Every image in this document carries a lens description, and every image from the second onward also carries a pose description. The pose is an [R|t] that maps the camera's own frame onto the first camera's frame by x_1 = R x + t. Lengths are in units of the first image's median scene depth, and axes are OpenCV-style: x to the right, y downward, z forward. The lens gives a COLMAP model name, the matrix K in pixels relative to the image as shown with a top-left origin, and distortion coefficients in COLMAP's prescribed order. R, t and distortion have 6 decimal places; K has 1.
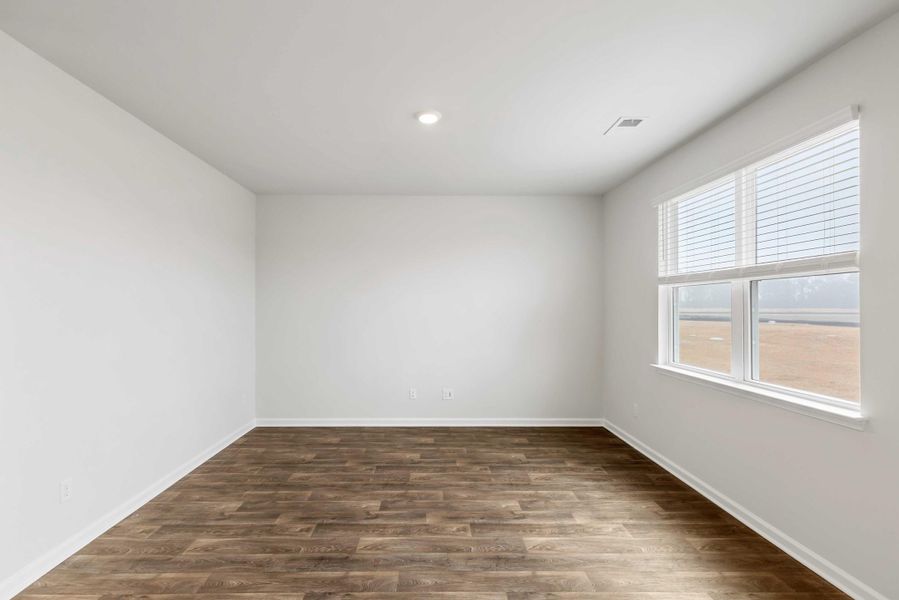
lens RADIAL K [[427.7, 0, 428.9], [0, 427.7, 301.2], [0, 0, 1]] dist [0.004033, 0.000530]
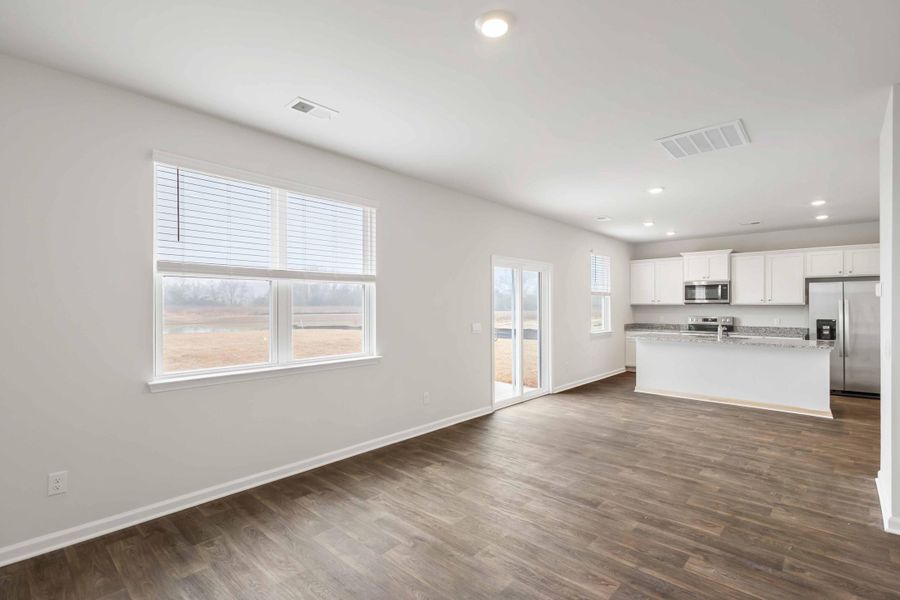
lens RADIAL K [[412.8, 0, 449.1], [0, 412.8, 305.8], [0, 0, 1]] dist [0.001118, 0.000141]
pose [[-0.724210, -0.003156, 0.689573, -0.311009], [-0.006865, 0.999973, -0.002633, 0.017128], [-0.689546, -0.006641, -0.724212, 1.165204]]
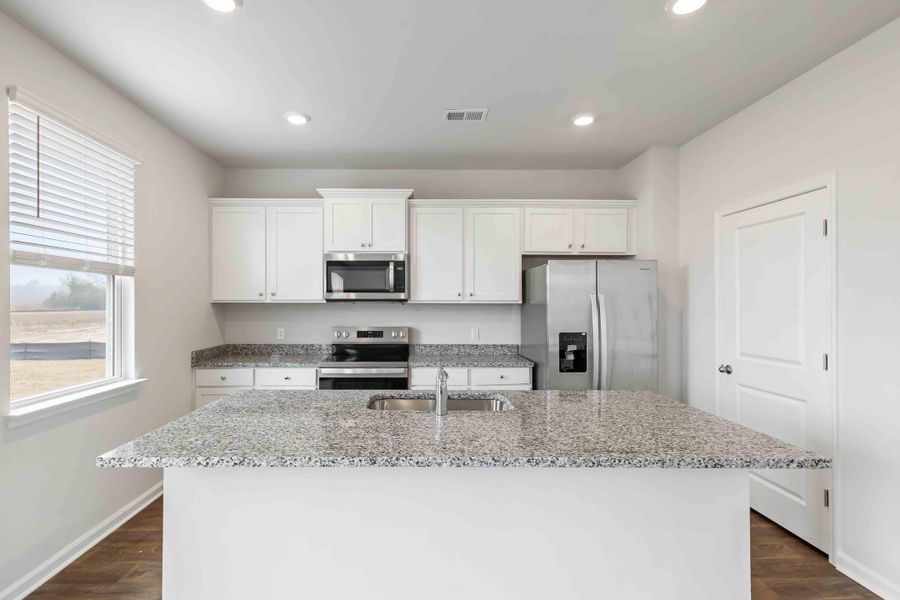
lens RADIAL K [[424.4, 0, 416.9], [0, 424.4, 302.2], [0, 0, 1]] dist [0.000093, 0.000039]
pose [[-0.999989, -0.004431, 0.001490, 0.055180], [-0.004446, 0.999936, -0.010451, 0.005406], [-0.001443, -0.010458, -0.999944, -0.193124]]
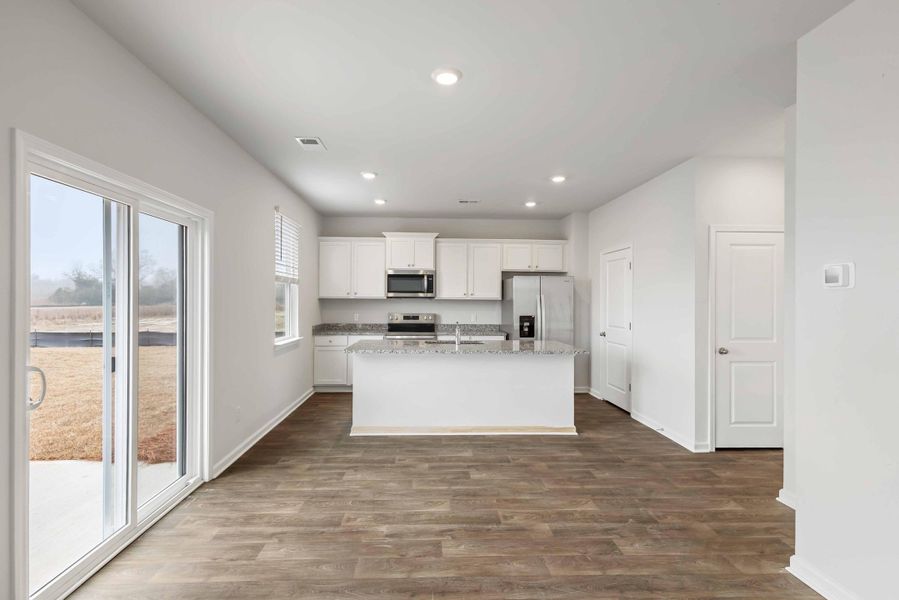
lens RADIAL K [[422.8, 0, 433.2], [0, 422.8, 300.5], [0, 0, 1]] dist [0.000925, 0.000144]
pose [[-0.999658, -0.009682, -0.024310, 0.125328], [-0.009490, 0.999923, -0.008008, 0.016190], [0.024386, -0.007775, -0.999672, 0.504084]]
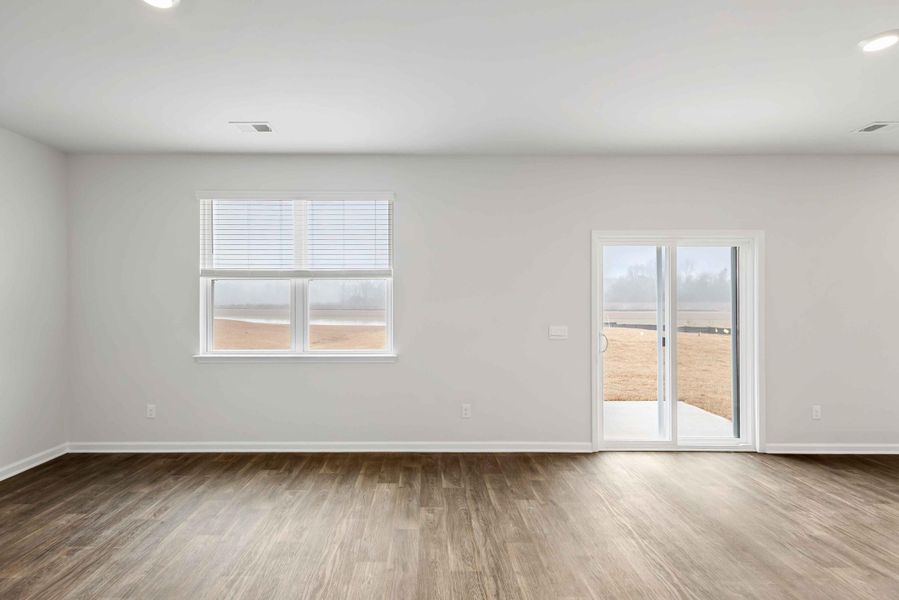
lens RADIAL K [[427.7, 0, 428.9], [0, 427.7, 301.2], [0, 0, 1]] dist [0.004033, 0.000530]
pose [[0.009947, -0.002248, 0.999948, -0.485163], [-0.008263, 0.999963, 0.002330, 0.011267], [-0.999916, -0.008285, 0.009928, 0.442444]]
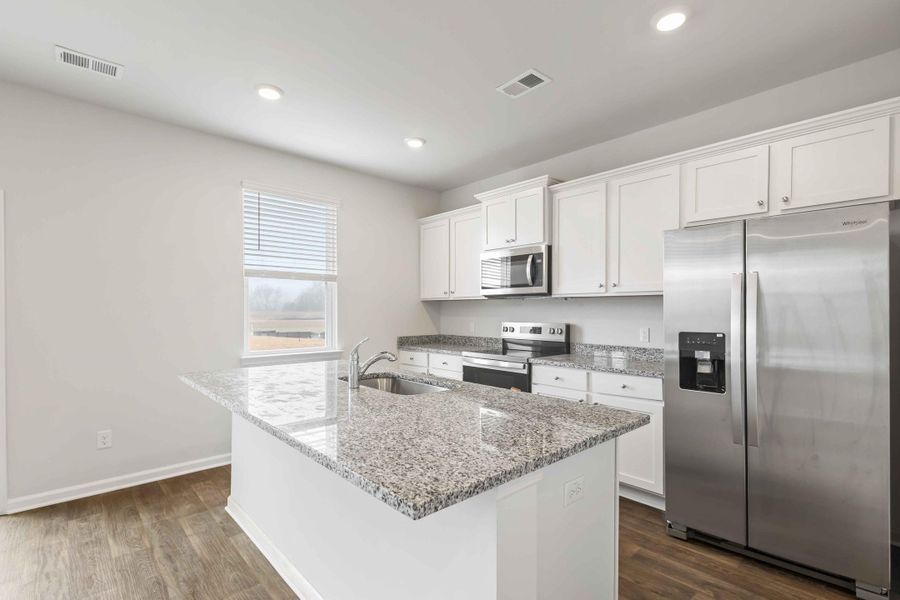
lens RADIAL K [[420.4, 0, 458.2], [0, 420.4, 305.8], [0, 0, 1]] dist [0.001084, 0.000243]
pose [[-0.678050, 0.005261, 0.734997, -0.465748], [-0.008051, 0.999861, -0.014585, 0.031447], [-0.734972, -0.015807, -0.677913, -0.417189]]
